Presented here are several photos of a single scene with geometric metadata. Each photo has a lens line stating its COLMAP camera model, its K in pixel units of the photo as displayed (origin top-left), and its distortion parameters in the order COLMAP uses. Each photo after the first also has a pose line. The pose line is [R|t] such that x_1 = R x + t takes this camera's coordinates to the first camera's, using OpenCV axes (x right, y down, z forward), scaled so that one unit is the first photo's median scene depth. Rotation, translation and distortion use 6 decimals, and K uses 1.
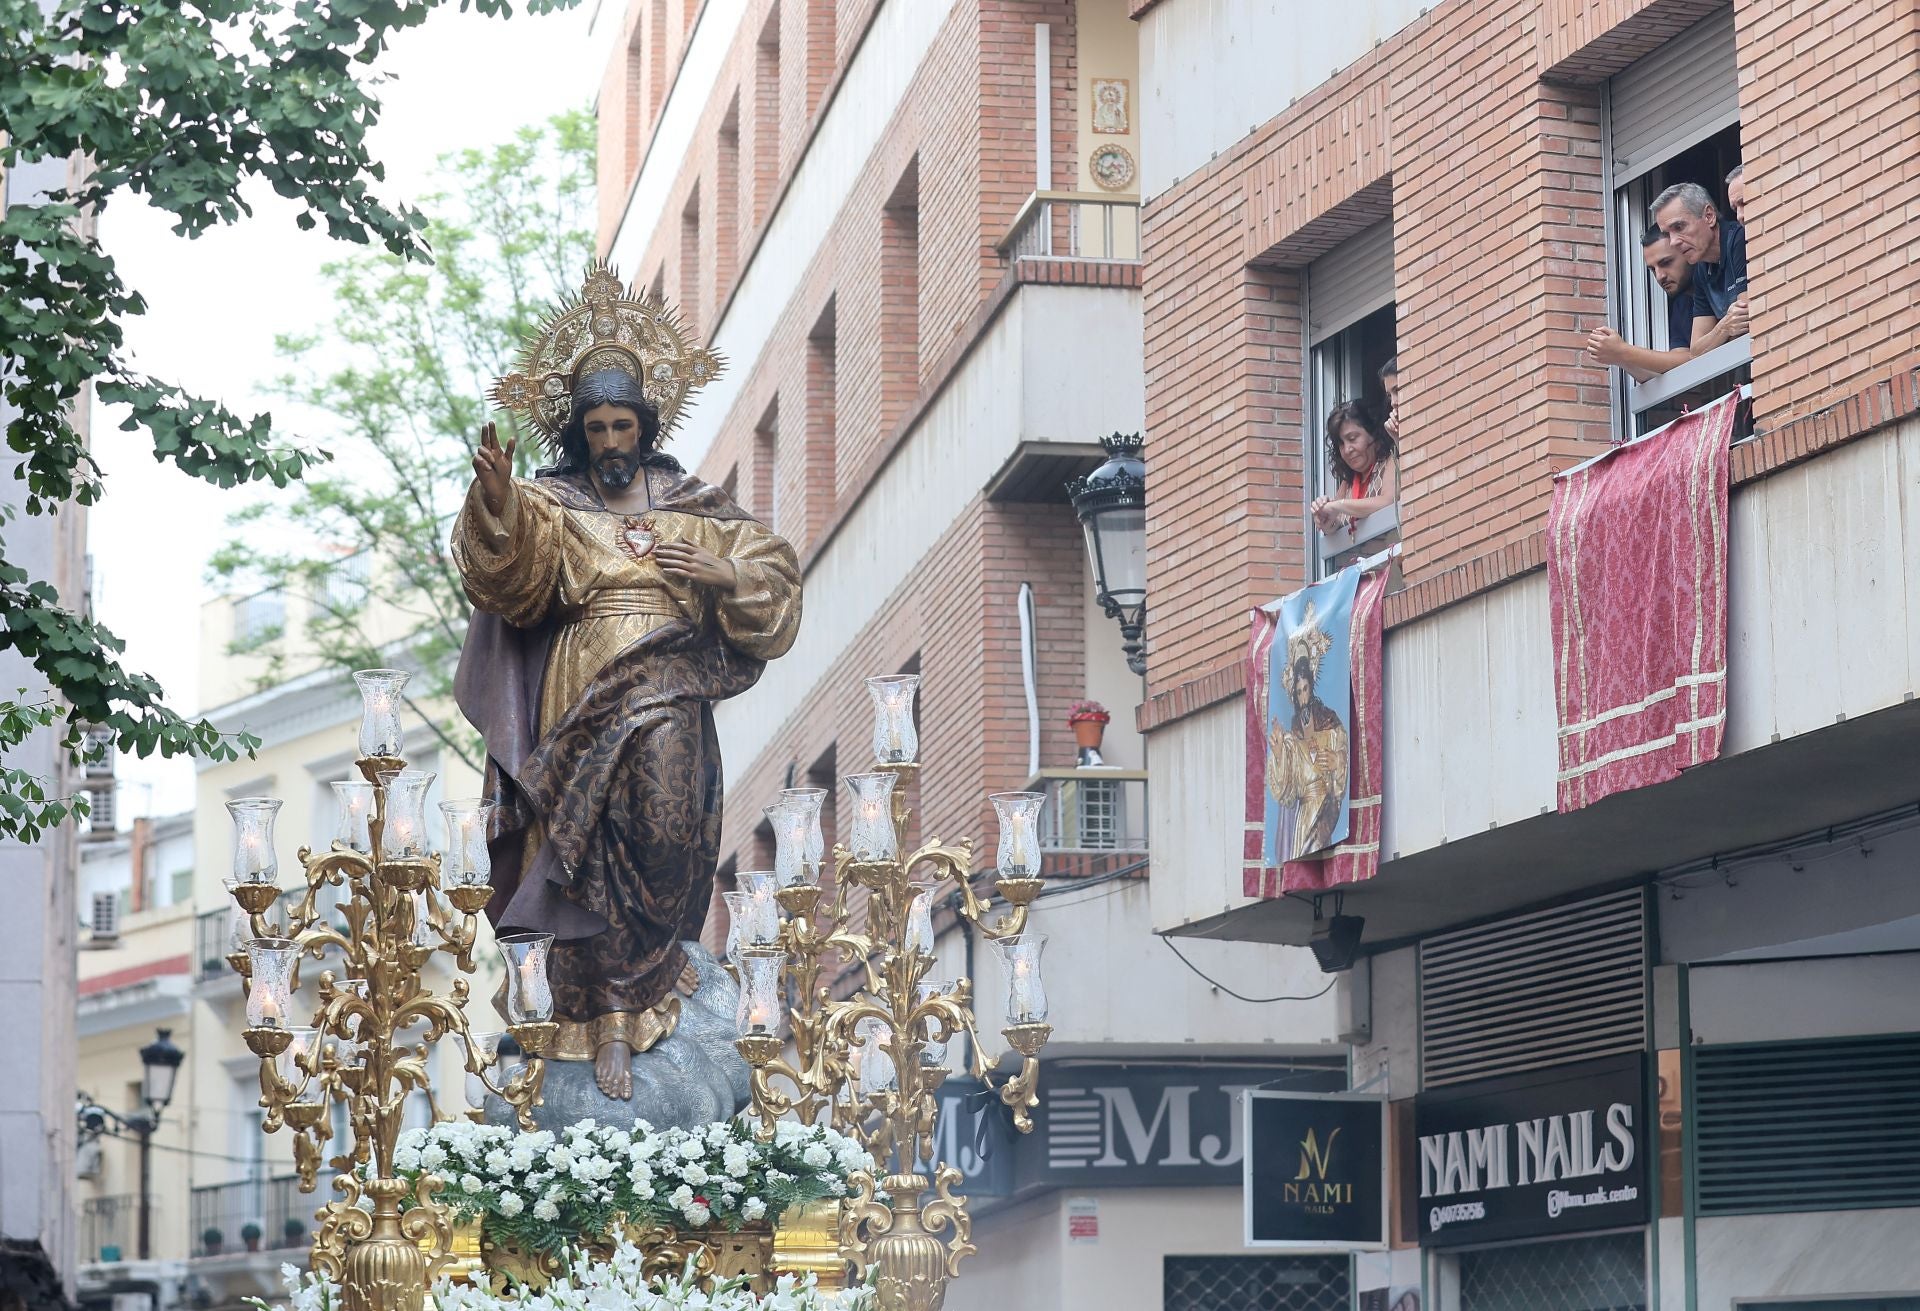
lens RADIAL K [[5160.0, 0, 1105.8], [0, 5160.0, 657.8], [0, 0, 1]] dist [-0.261956, -0.299622]
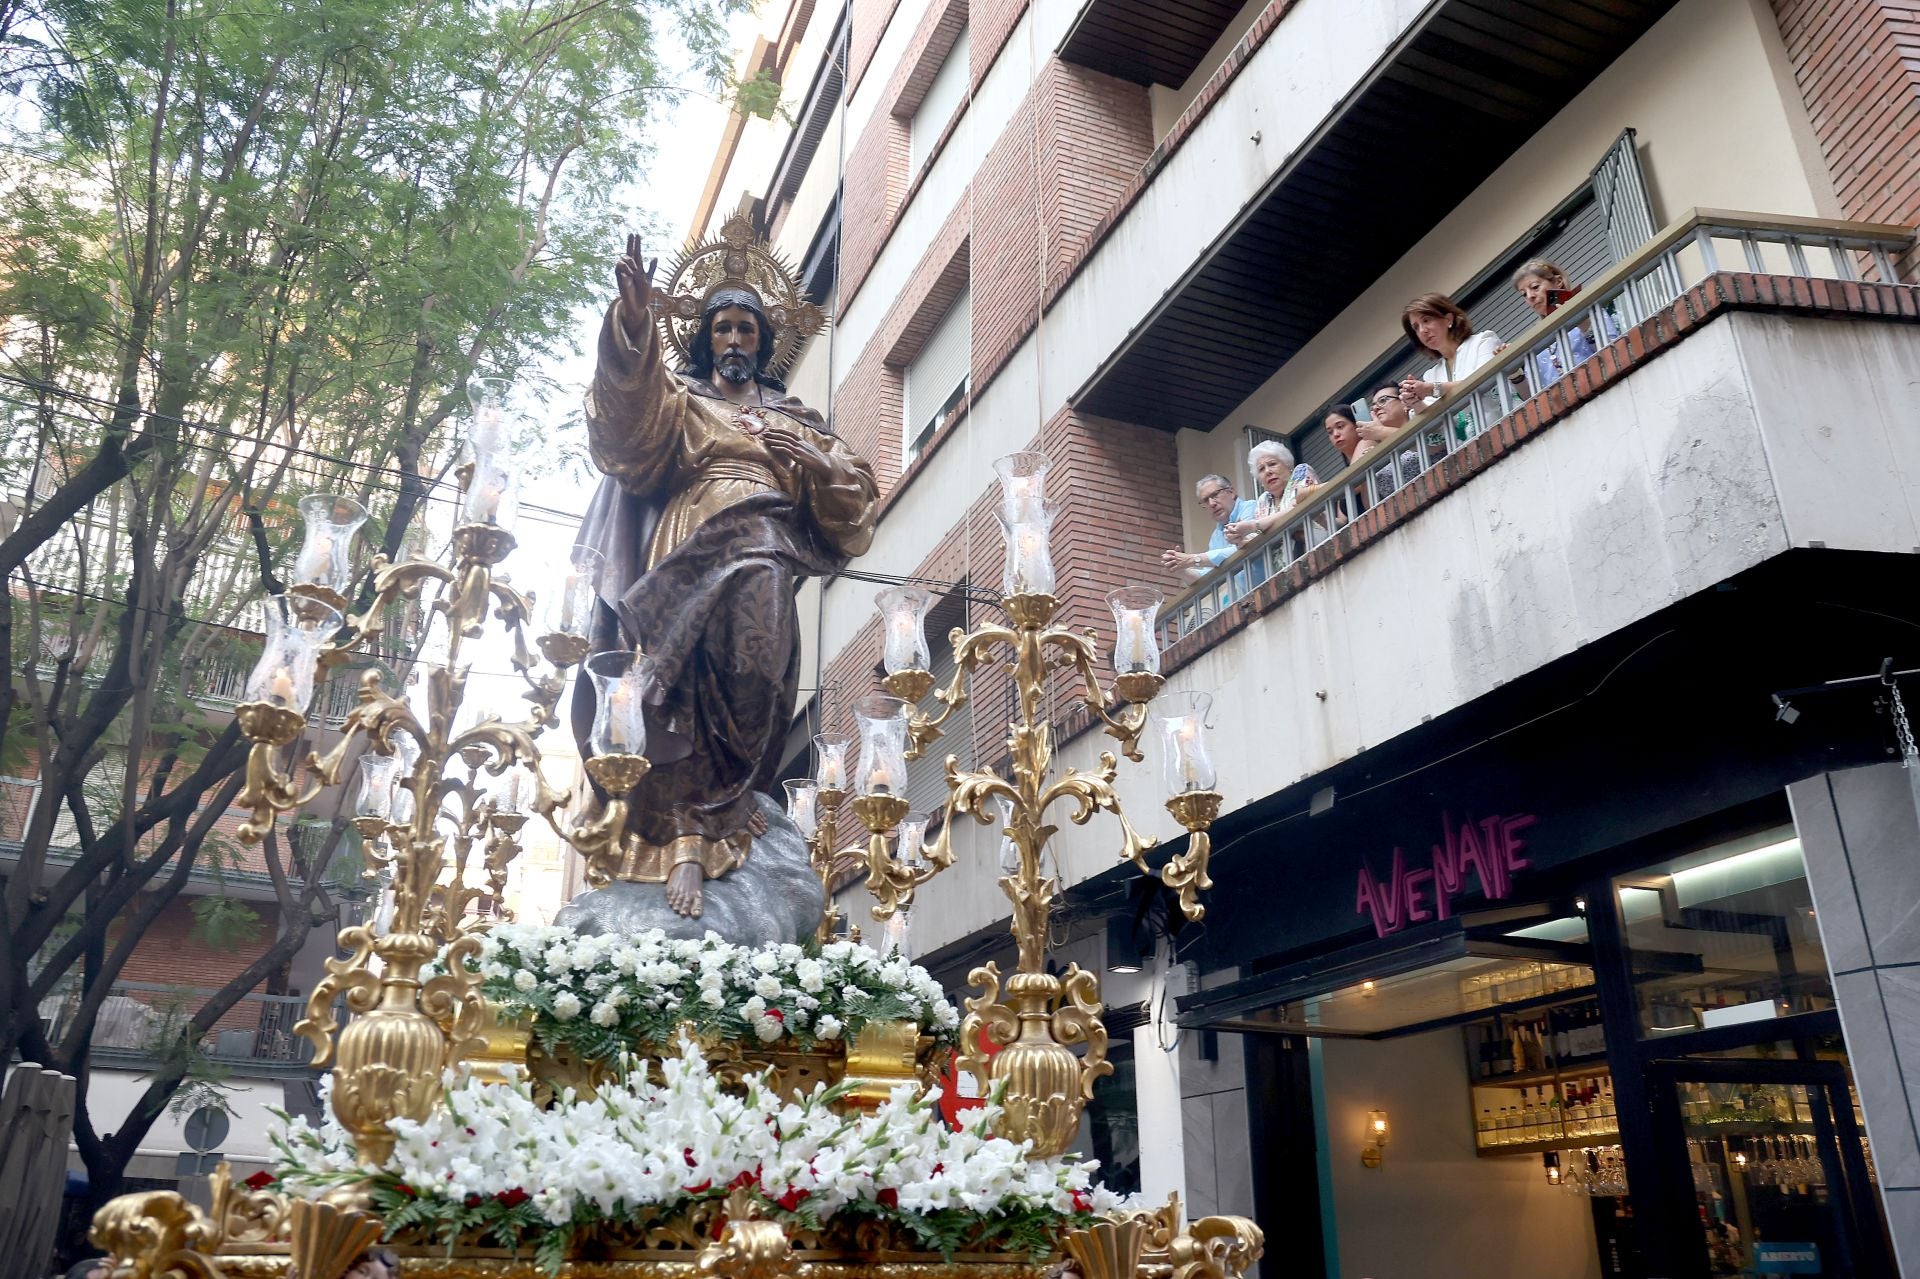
lens RADIAL K [[1466.4, 0, 964.2], [0, 1466.4, 578.1], [0, 0, 1]] dist [-0.072848, 0.001804]
pose [[0.990807, 0.079756, 0.109270, -0.078571], [-0.047140, 0.960651, -0.273728, 0.098843], [-0.126802, 0.266061, 0.955580, 0.709967]]
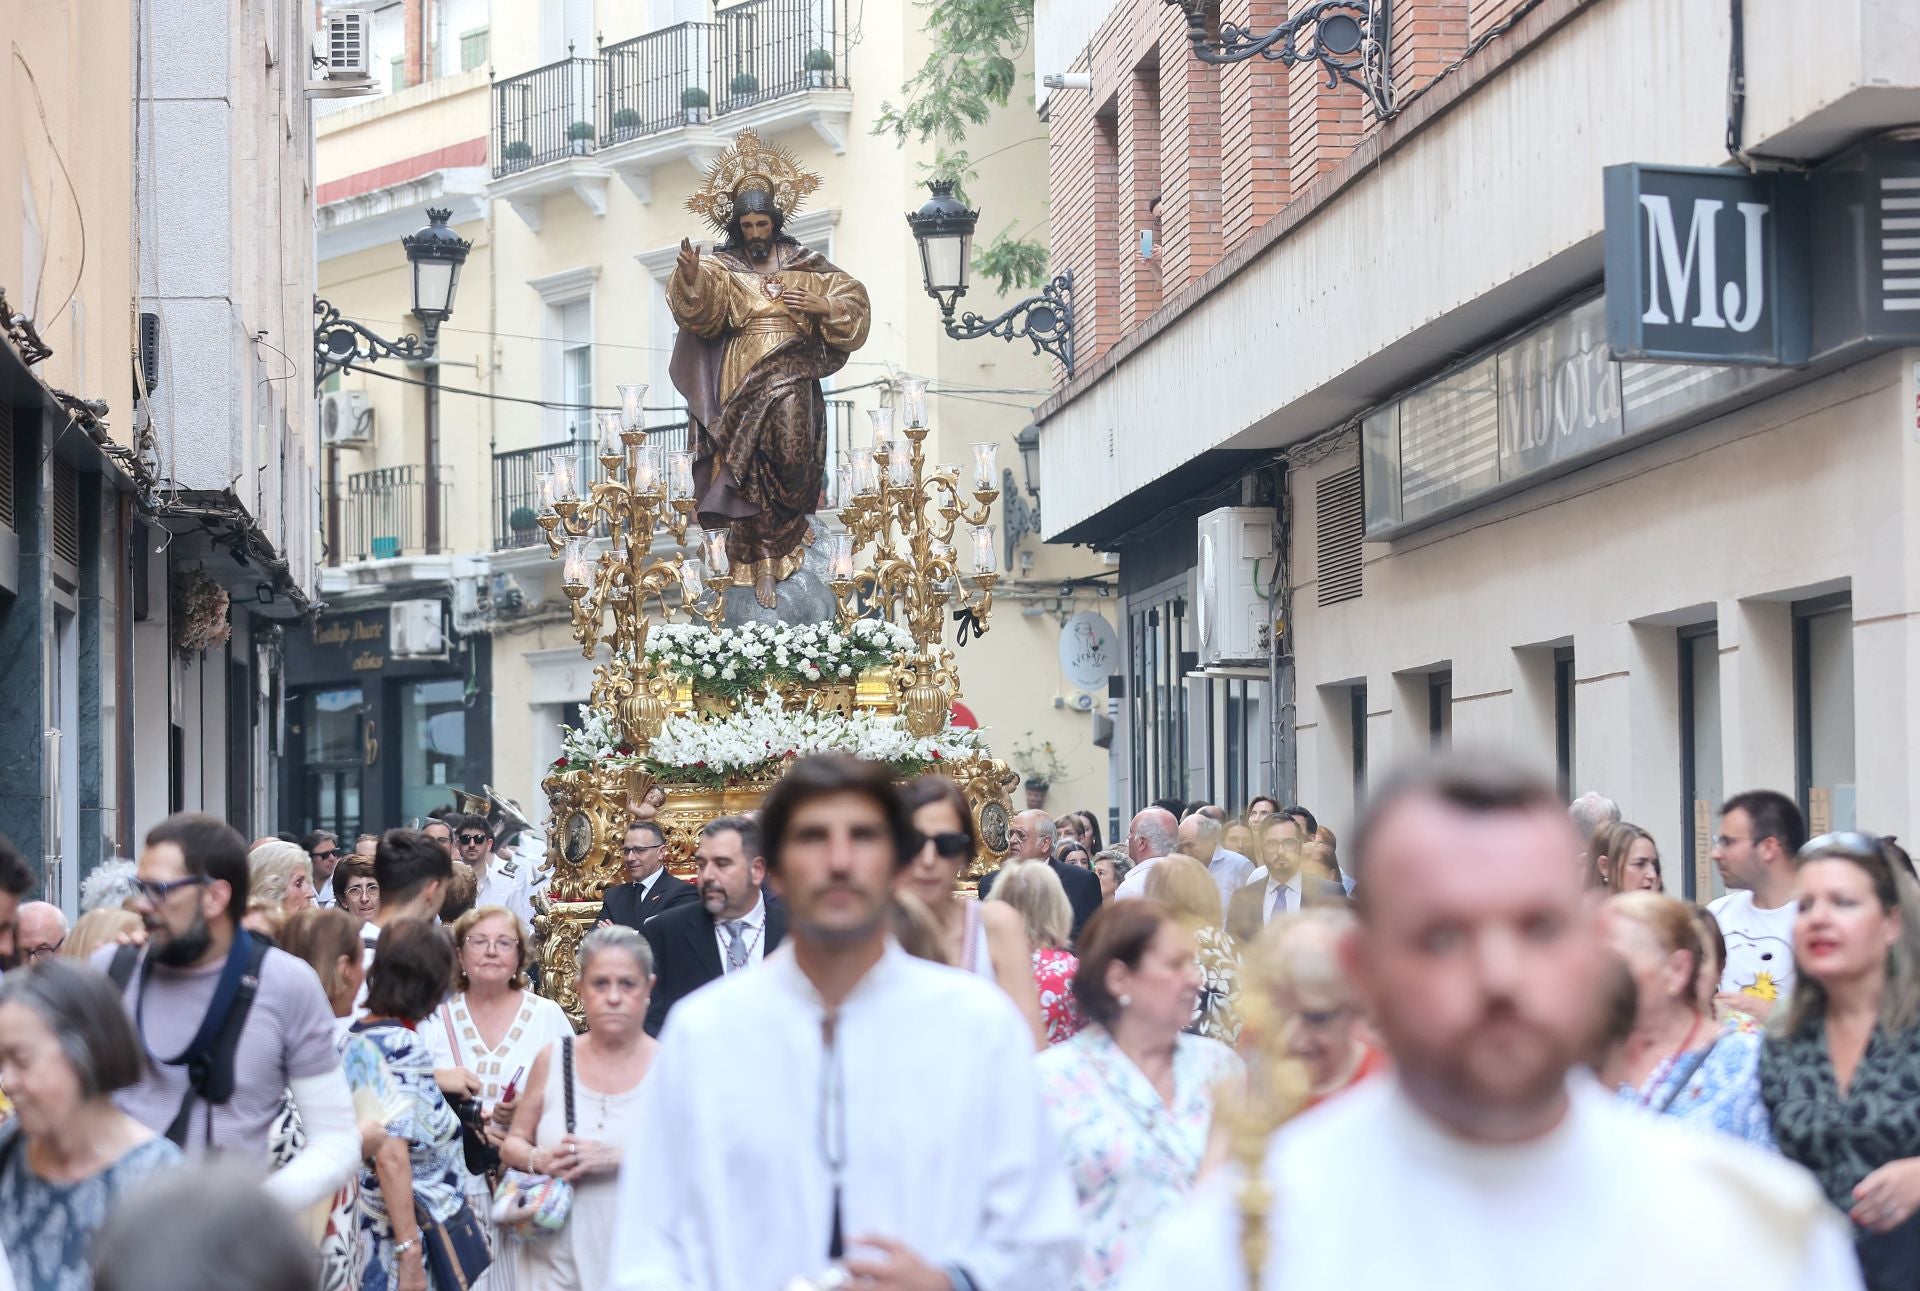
lens RADIAL K [[6487.9, 0, 960.0], [0, 6487.9, 645.5], [0, 0, 1]] dist [0.169364, 0.660470]
pose [[0.996649, -0.011155, -0.081038, 0.153227], [0.021418, 0.991683, 0.126907, -0.185532], [0.078948, -0.128217, 0.988599, -1.217821]]
